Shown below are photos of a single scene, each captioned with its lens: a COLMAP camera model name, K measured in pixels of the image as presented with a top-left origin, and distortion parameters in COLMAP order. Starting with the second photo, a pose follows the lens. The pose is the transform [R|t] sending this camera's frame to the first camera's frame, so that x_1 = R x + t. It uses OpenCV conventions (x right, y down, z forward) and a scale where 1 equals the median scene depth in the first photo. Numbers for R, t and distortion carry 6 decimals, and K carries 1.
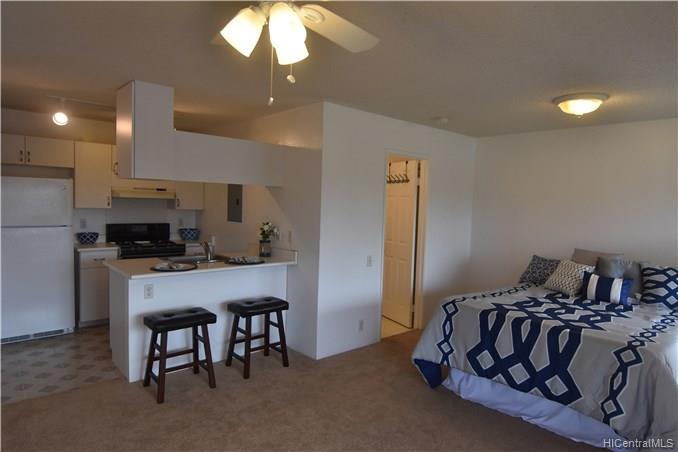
lens RADIAL K [[413.6, 0, 337.5], [0, 413.6, 227.9], [0, 0, 1]] dist [-0.004194, -0.007492]
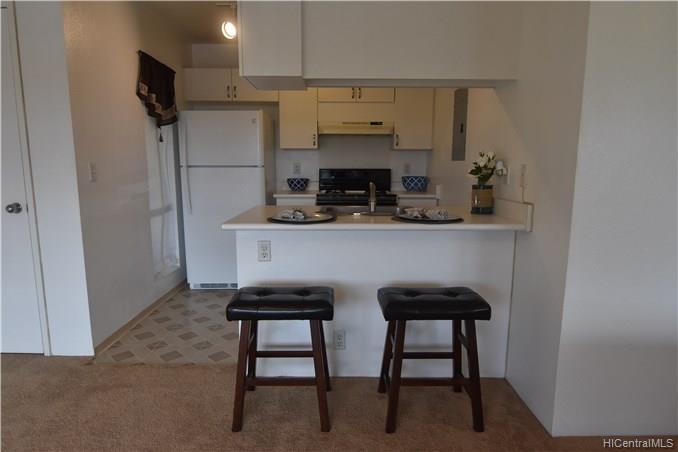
lens RADIAL K [[413.6, 0, 337.8], [0, 413.6, 226.5], [0, 0, 1]] dist [-0.004194, -0.007492]
pose [[0.753663, 0.072087, -0.653296, 0.054088], [-0.020475, 0.996060, 0.086288, 0.048344], [0.656943, -0.051656, 0.752169, 0.510348]]
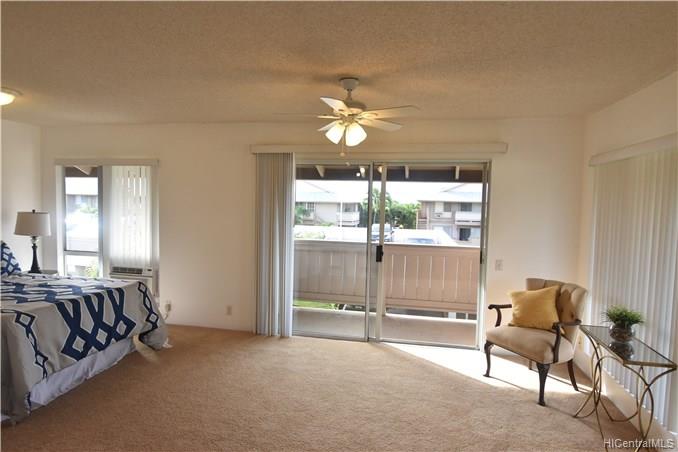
lens RADIAL K [[413.6, 0, 337.5], [0, 413.6, 227.4], [0, 0, 1]] dist [-0.004194, -0.007492]
pose [[-0.603953, -0.095539, 0.791273, -0.666060], [0.005099, 0.992306, 0.123704, -0.084030], [-0.797004, 0.078746, -0.598819, 0.834144]]
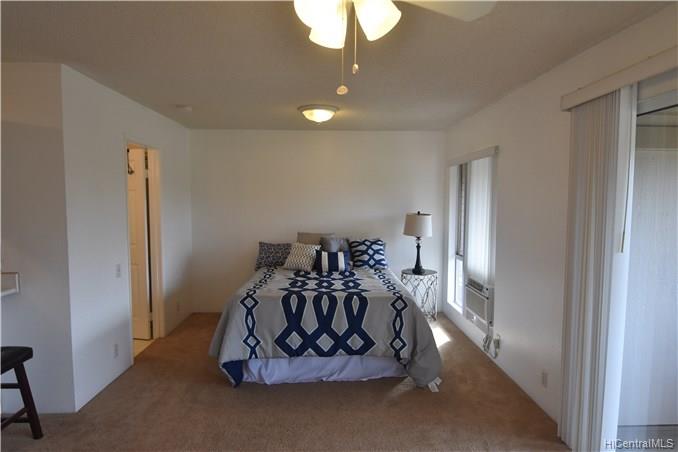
lens RADIAL K [[413.6, 0, 338.2], [0, 413.6, 227.4], [0, 0, 1]] dist [-0.004194, -0.007492]
pose [[0.637246, -0.082543, 0.766227, -0.294461], [0.064771, 0.996466, 0.053477, -0.022890], [-0.767934, 0.015551, 0.640341, 0.158448]]
